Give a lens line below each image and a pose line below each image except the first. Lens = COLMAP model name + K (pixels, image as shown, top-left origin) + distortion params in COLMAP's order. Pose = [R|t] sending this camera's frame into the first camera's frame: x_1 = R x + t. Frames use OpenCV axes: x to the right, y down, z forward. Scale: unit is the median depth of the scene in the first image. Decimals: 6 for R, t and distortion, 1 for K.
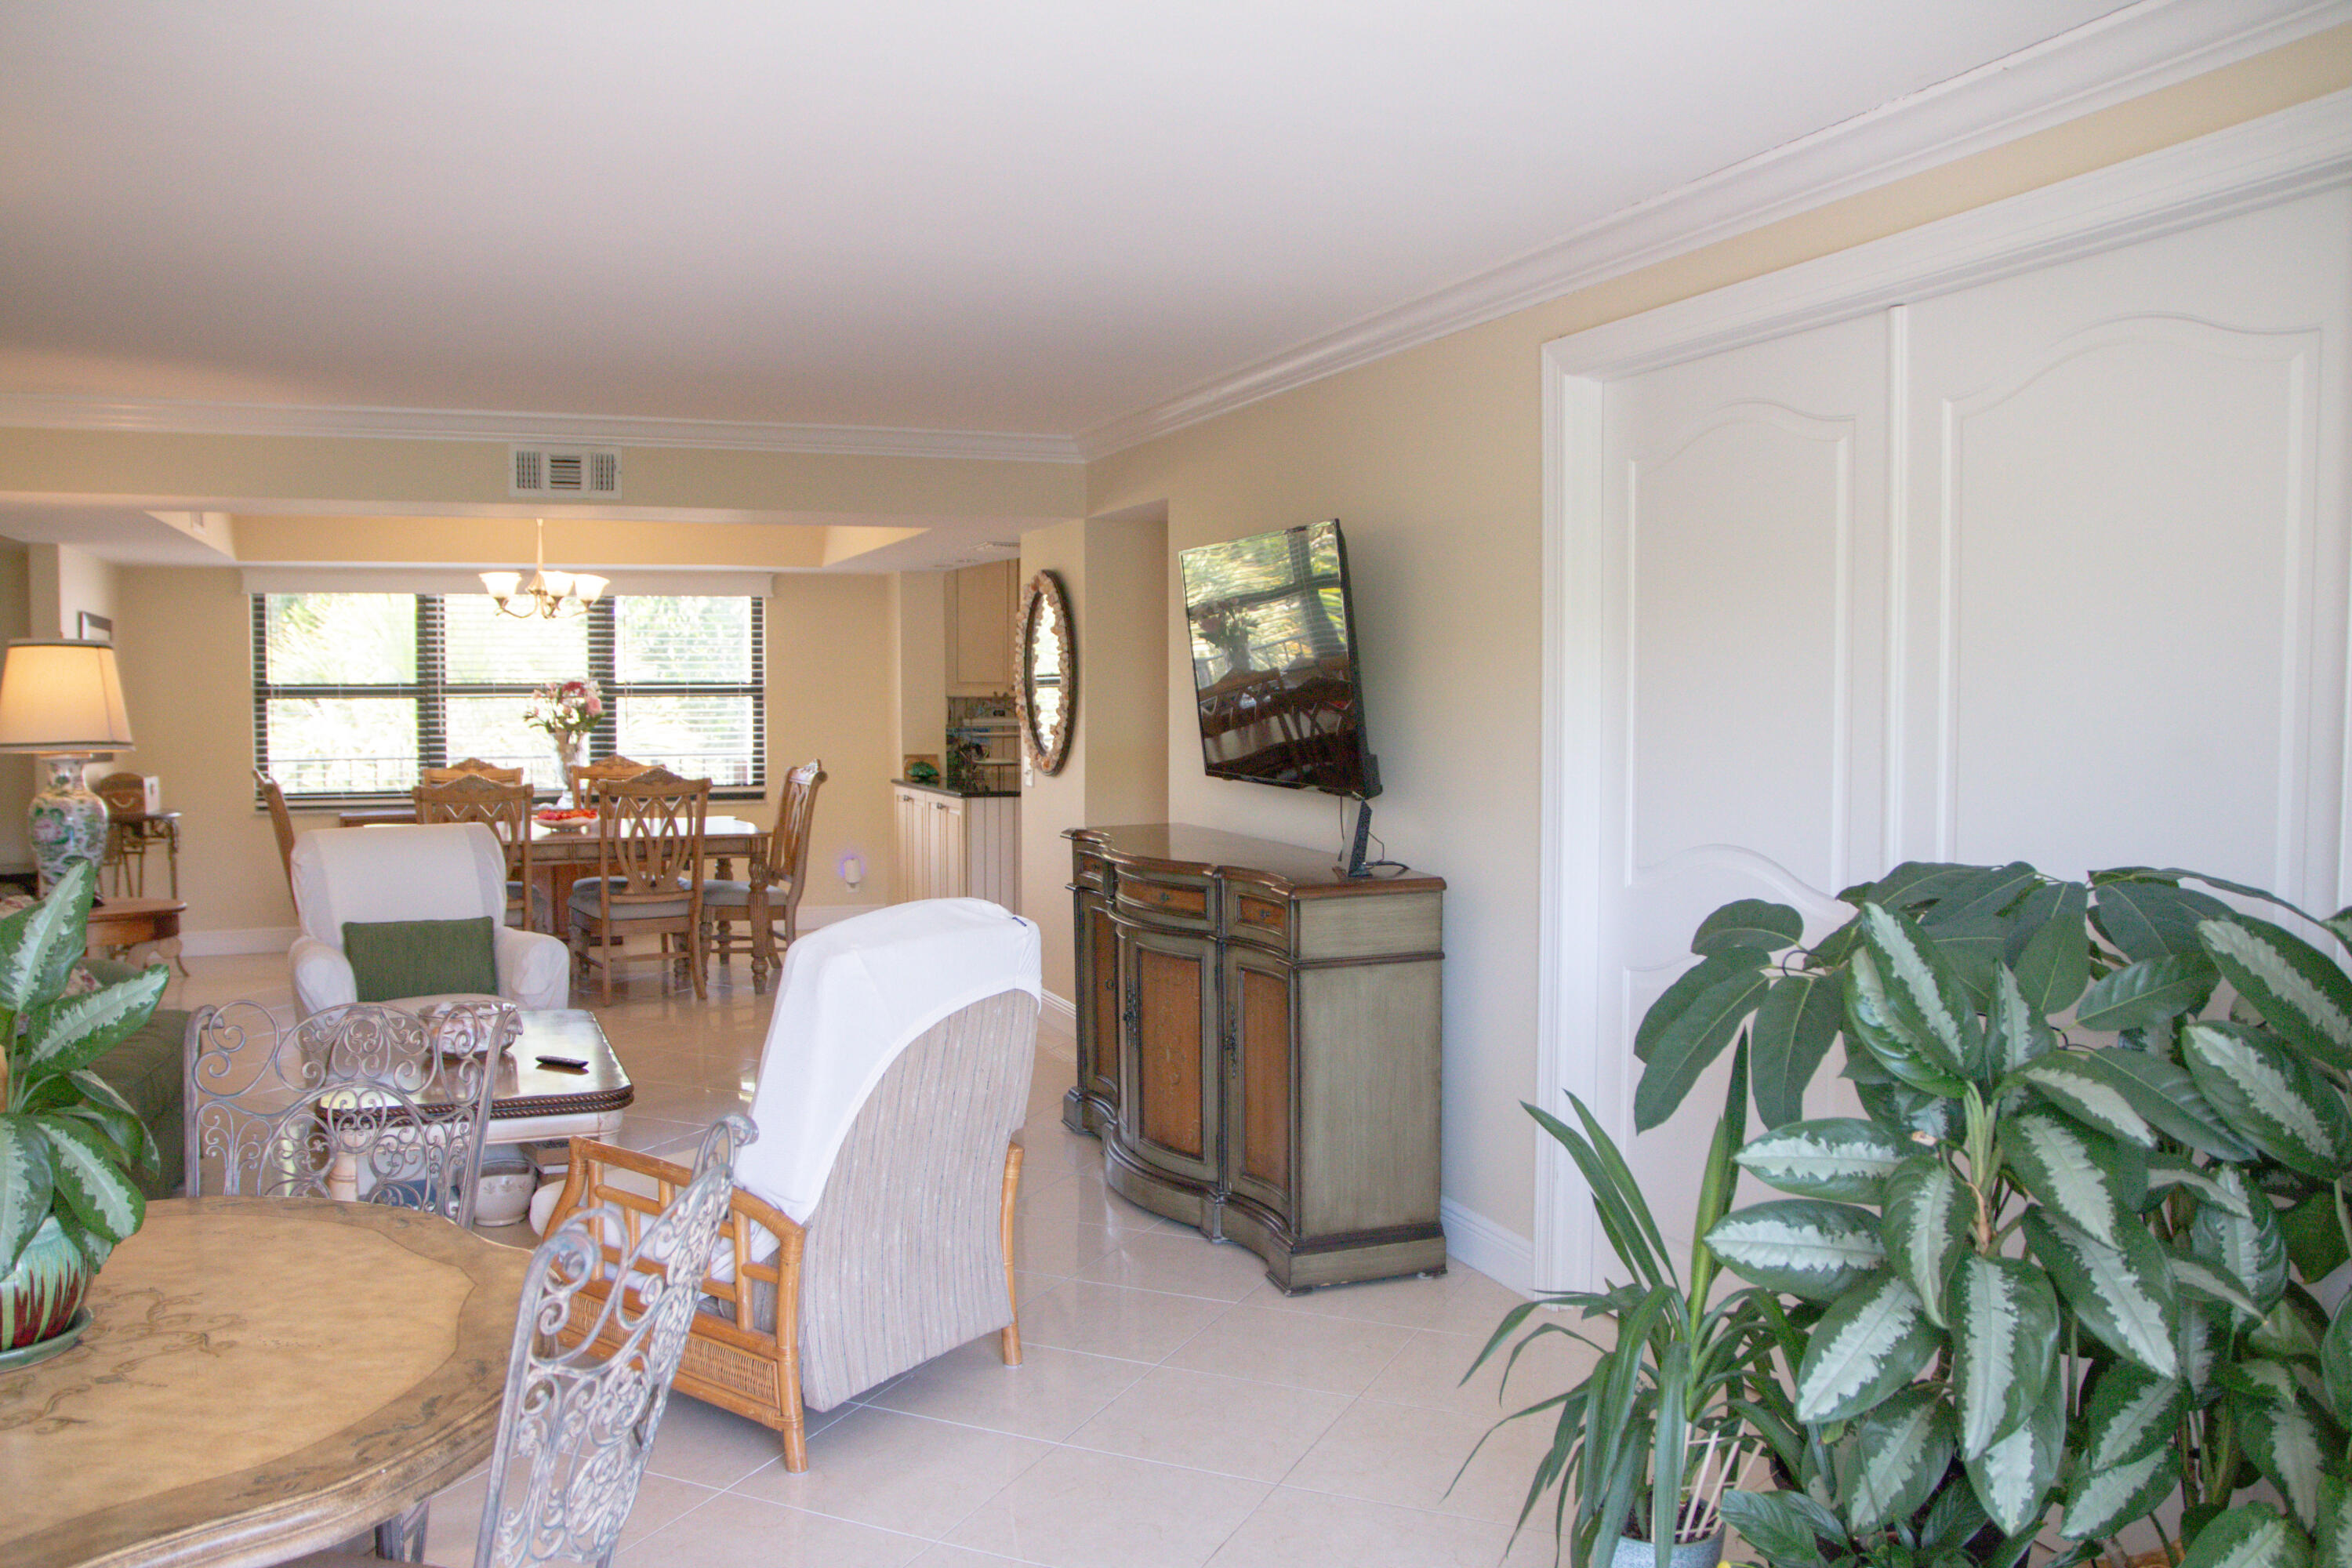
lens RADIAL K [[1830.3, 0, 1147.6], [0, 1830.3, 789.9], [0, 0, 1]] dist [-0.138039, 0.117850]
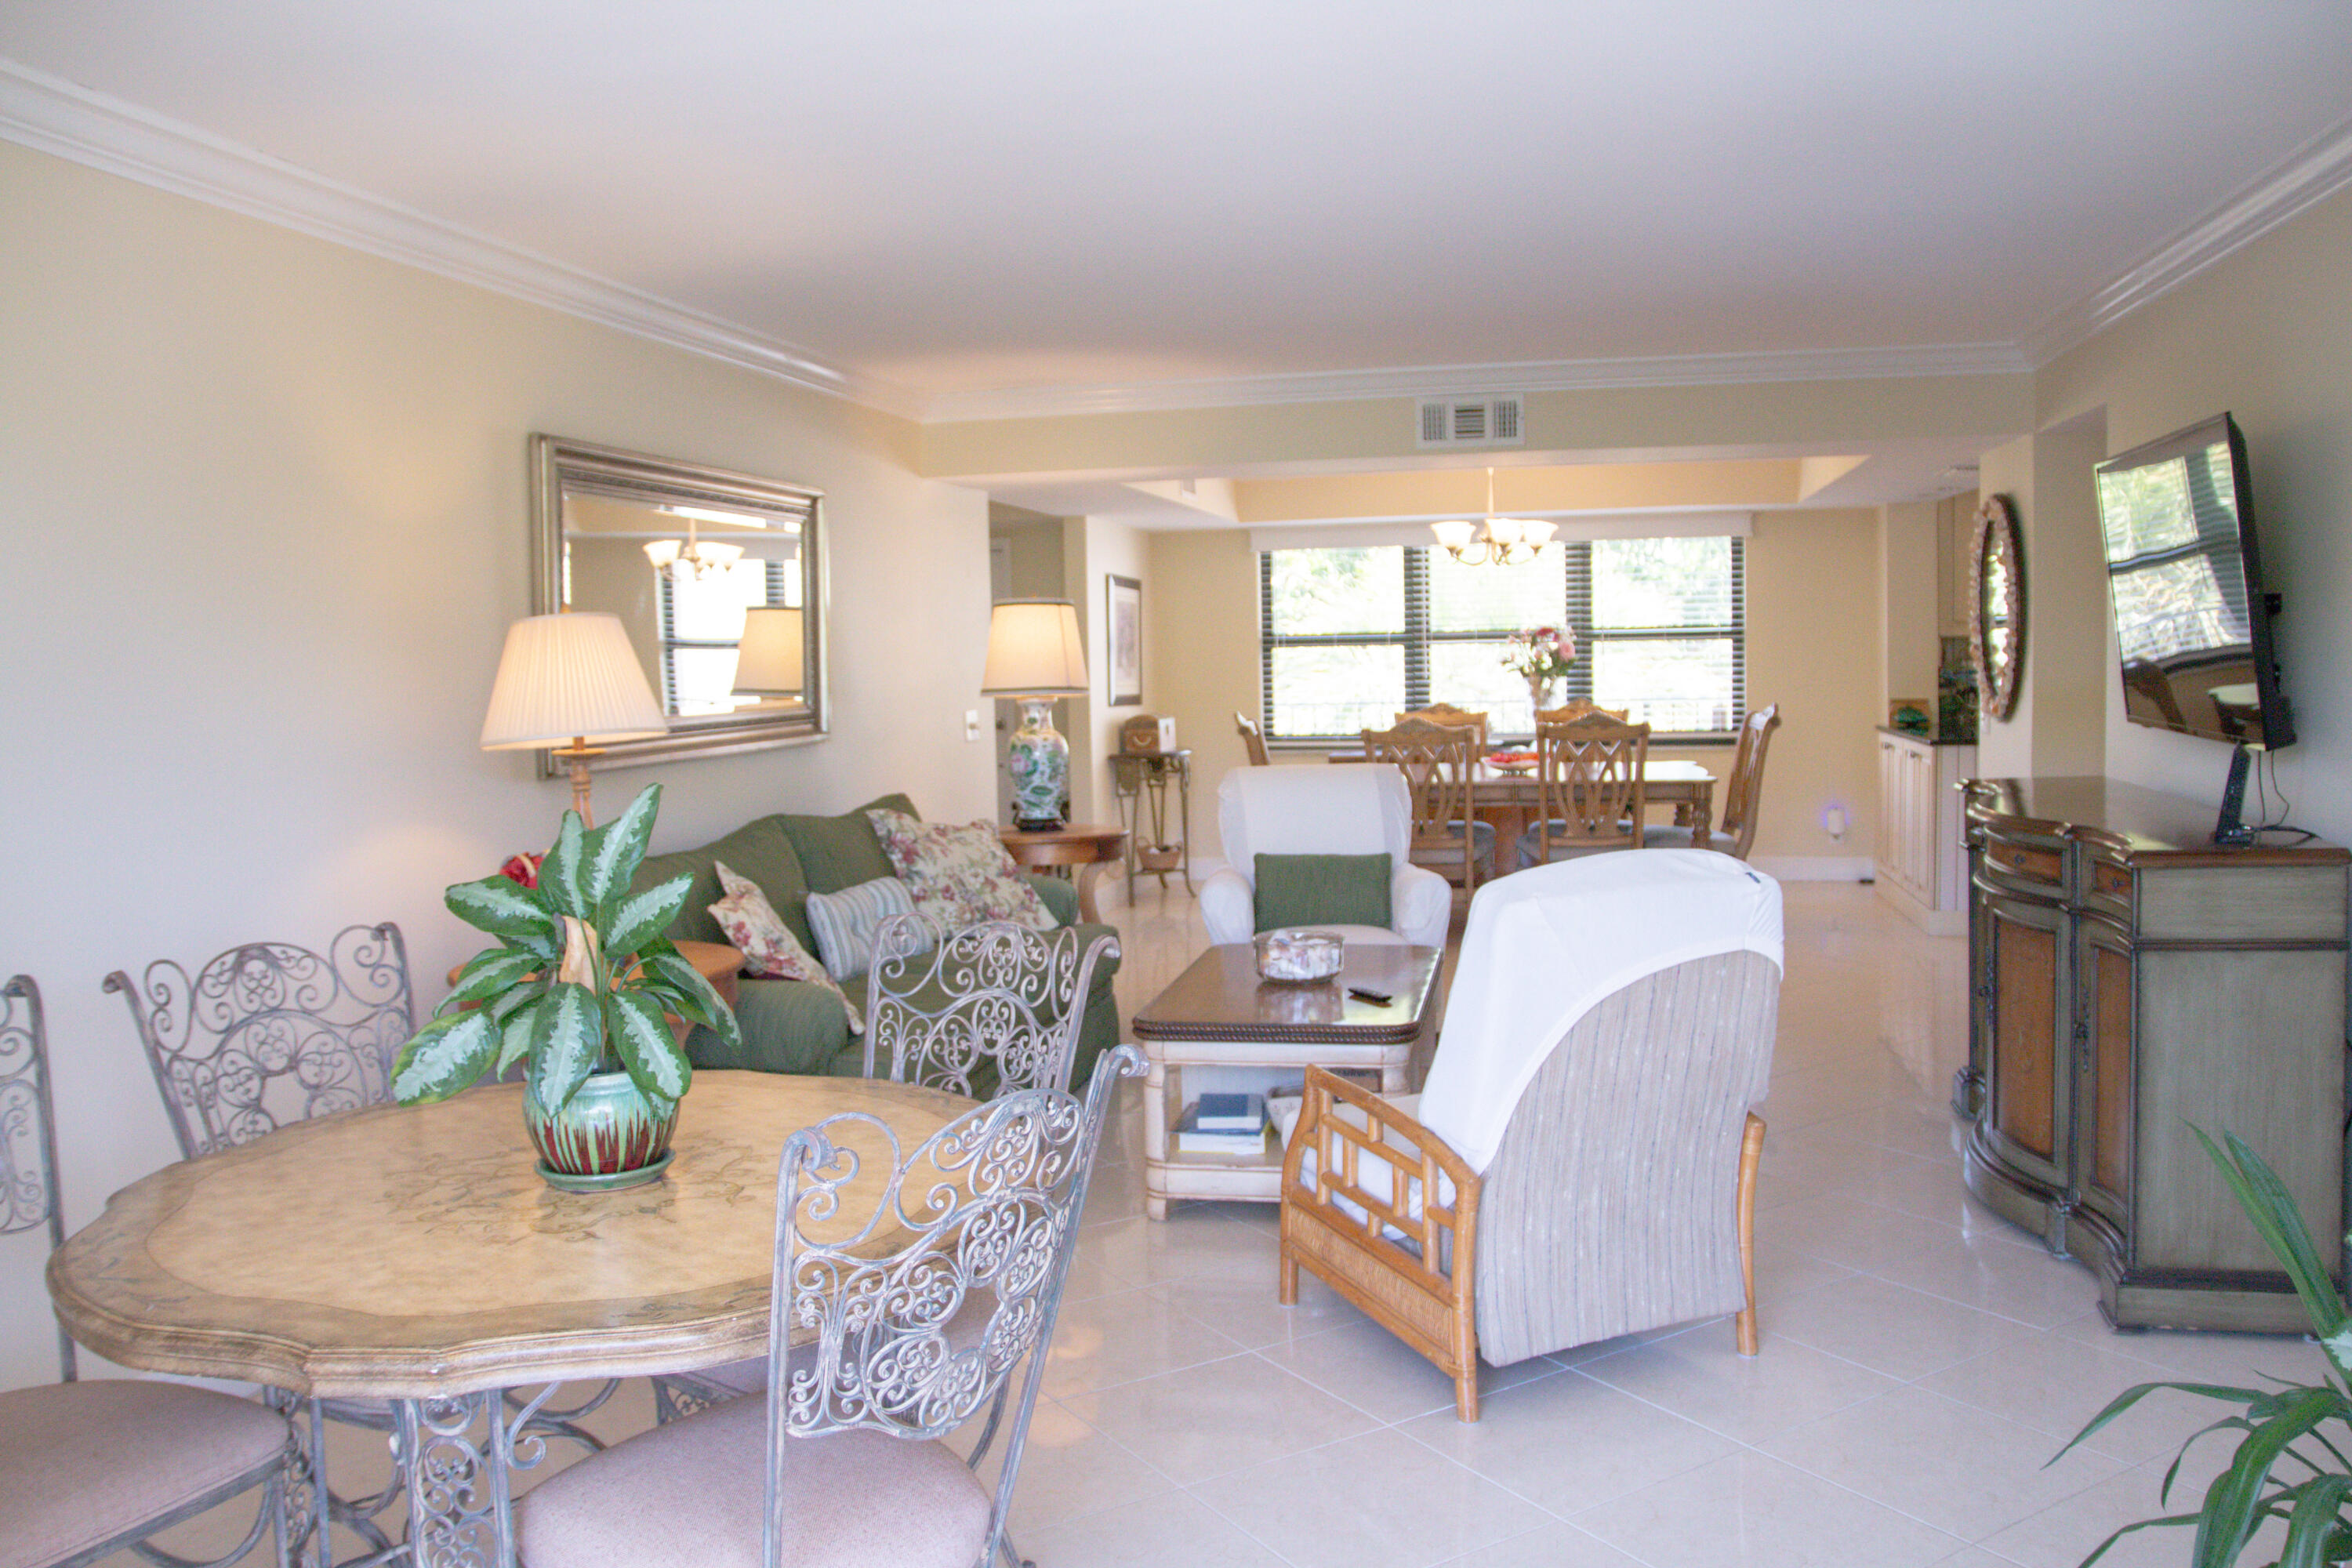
lens RADIAL K [[1826.9, 0, 1164.9], [0, 1826.9, 775.7], [0, 0, 1]] dist [-0.146025, 0.124723]
pose [[0.834308, 0.019937, -0.550938, 0.117557], [-0.007698, 0.999670, 0.024517, 0.000540], [0.551245, -0.016213, 0.834186, 0.051418]]
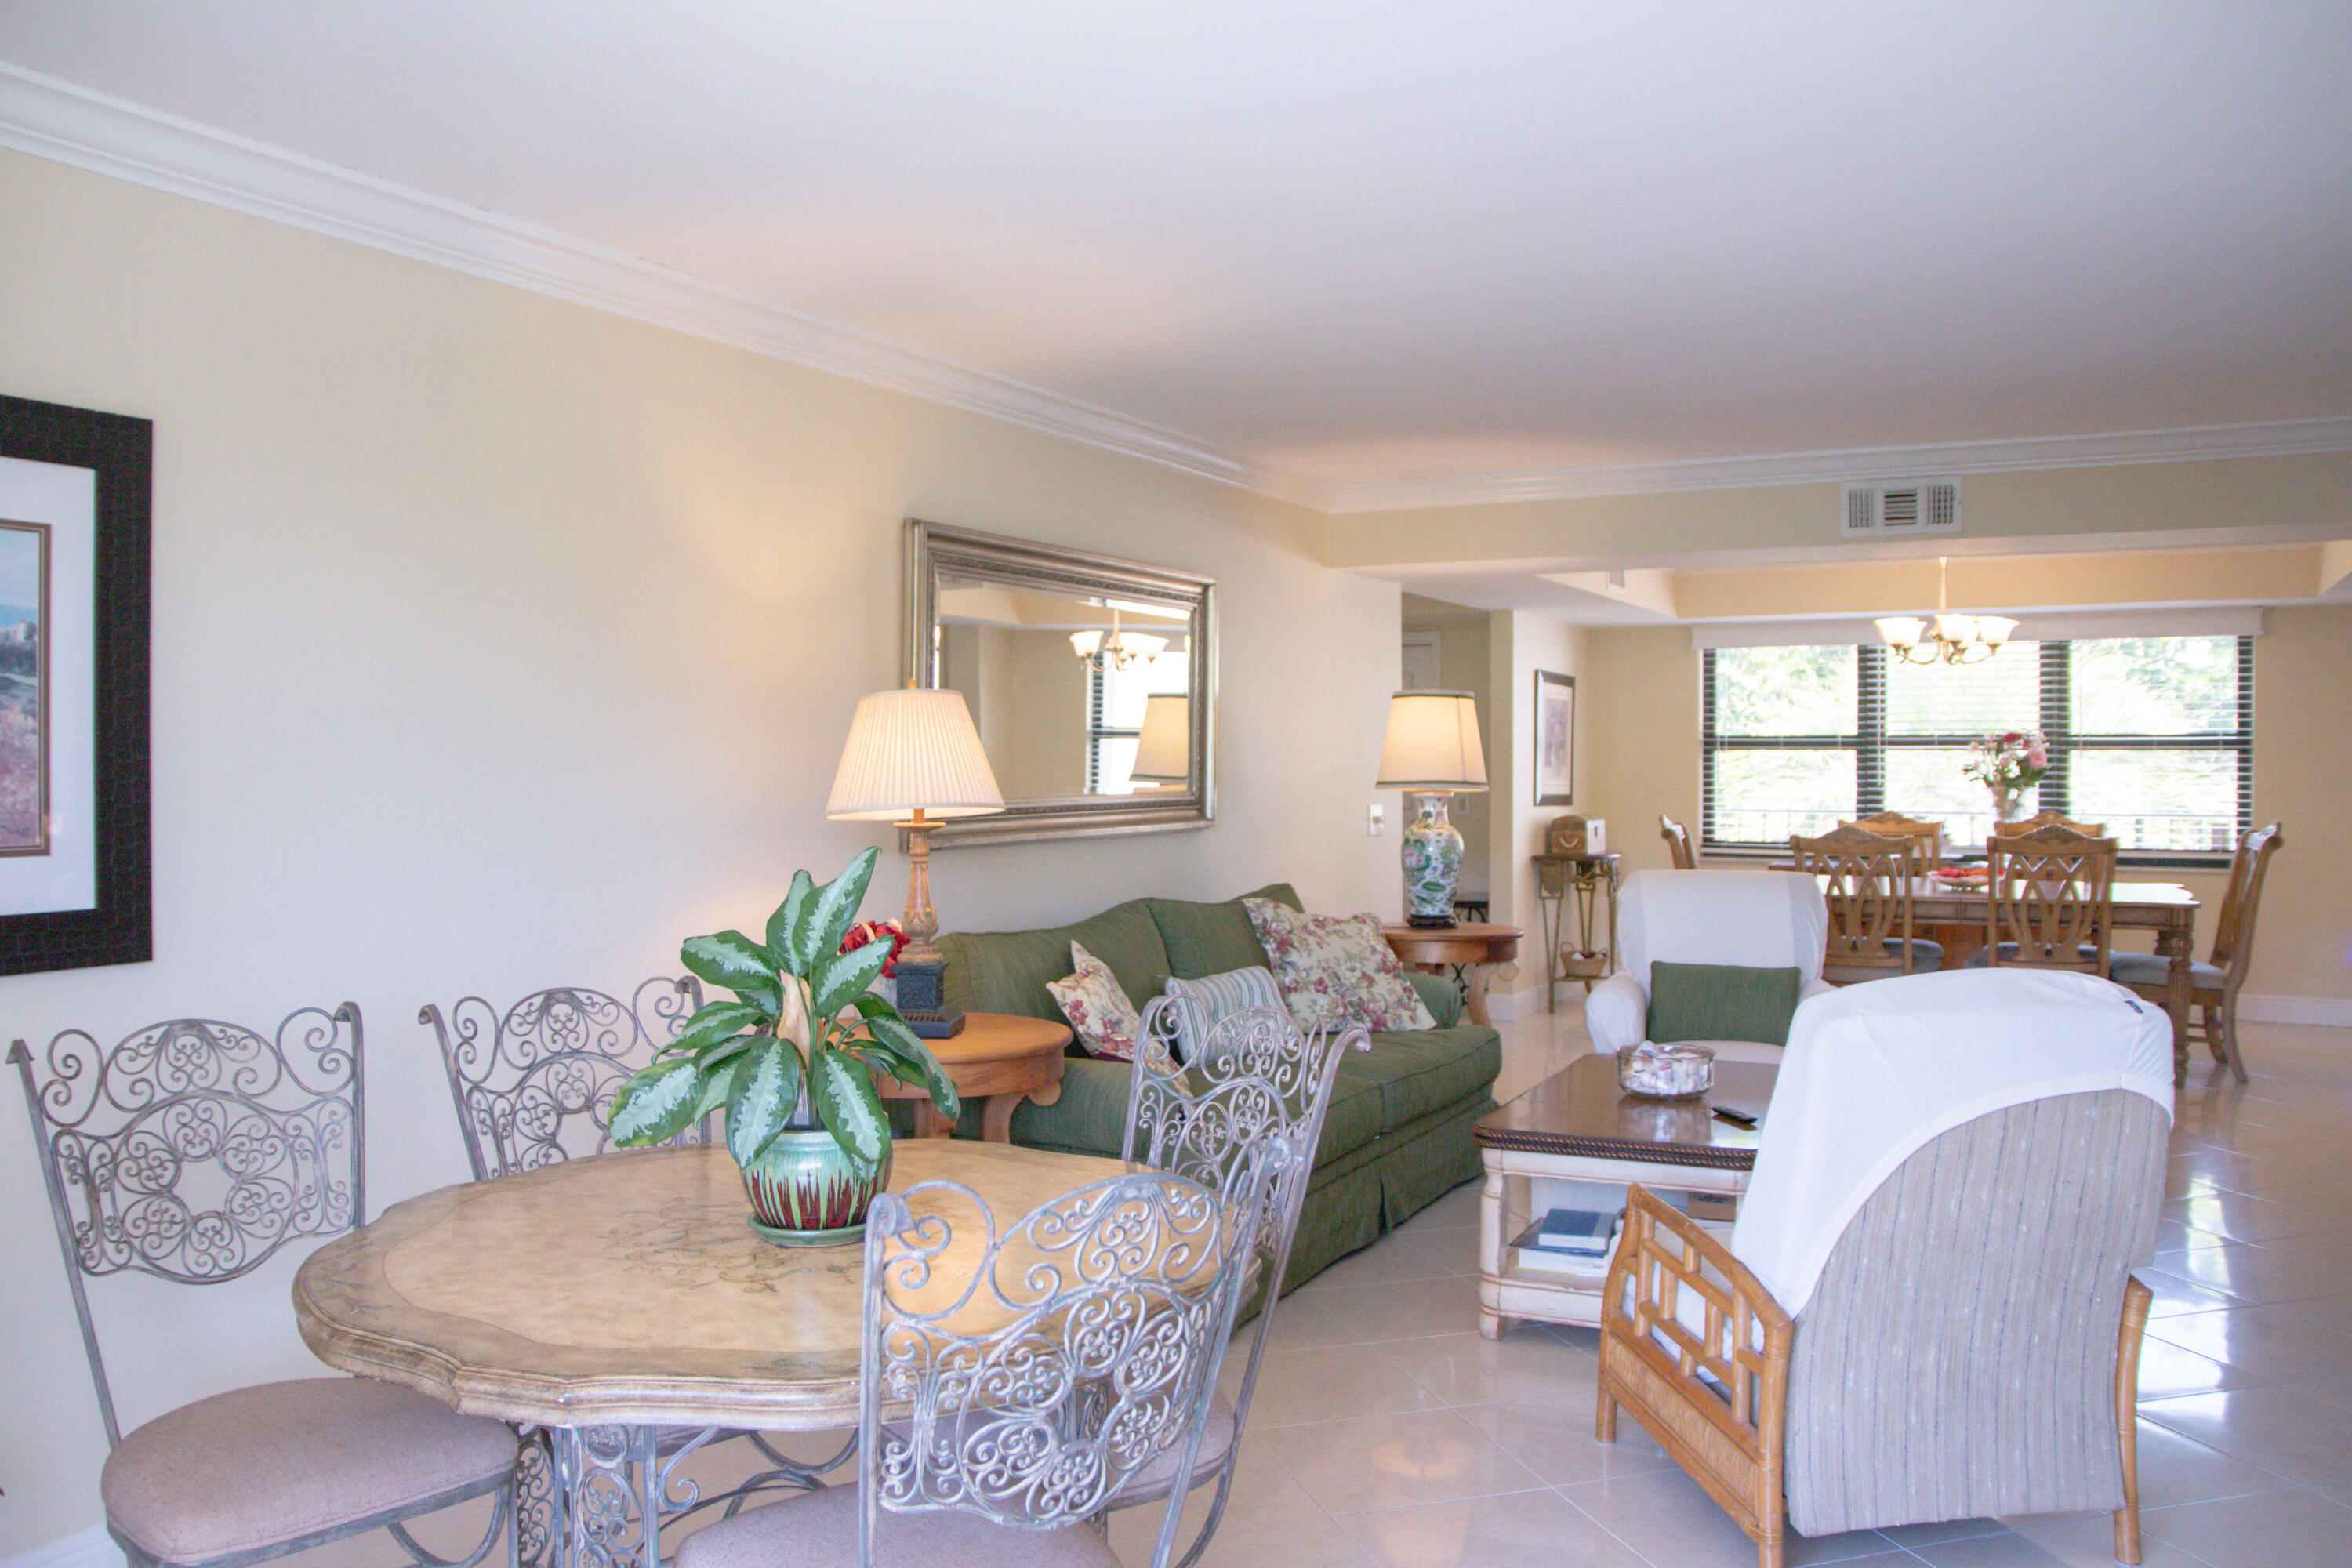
lens RADIAL K [[1830.3, 0, 1147.6], [0, 1830.3, 789.9], [0, 0, 1]] dist [-0.138039, 0.117850]
pose [[0.655249, 0.014478, -0.755274, 0.151053], [-0.040275, 0.999064, -0.015790, 0.004155], [0.754339, 0.040766, 0.655218, 0.100287]]
